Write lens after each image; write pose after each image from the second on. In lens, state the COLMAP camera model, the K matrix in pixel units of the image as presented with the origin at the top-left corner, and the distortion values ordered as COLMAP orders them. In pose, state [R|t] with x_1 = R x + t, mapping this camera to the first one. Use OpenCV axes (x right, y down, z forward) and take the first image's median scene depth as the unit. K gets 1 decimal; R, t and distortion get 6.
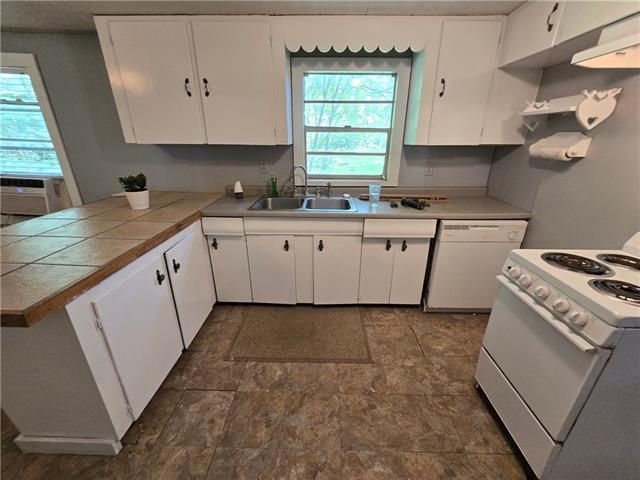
lens RADIAL K [[265.7, 0, 320.0], [0, 265.7, 240.0], [0, 0, 1]] dist [-0.001383, -0.000292]
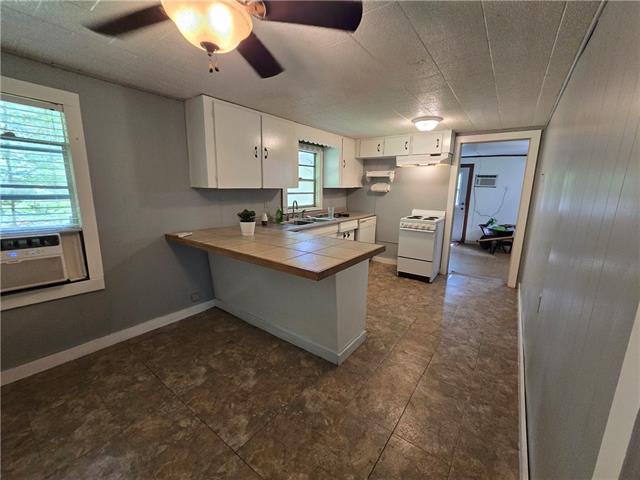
lens RADIAL K [[265.7, 0, 320.0], [0, 265.7, 240.0], [0, 0, 1]] dist [-0.001383, -0.000292]
pose [[0.573738, -0.164360, 0.802378, -1.437867], [0.291532, 0.956479, -0.012533, 0.023004], [-0.765398, 0.241110, 0.596685, -0.049600]]
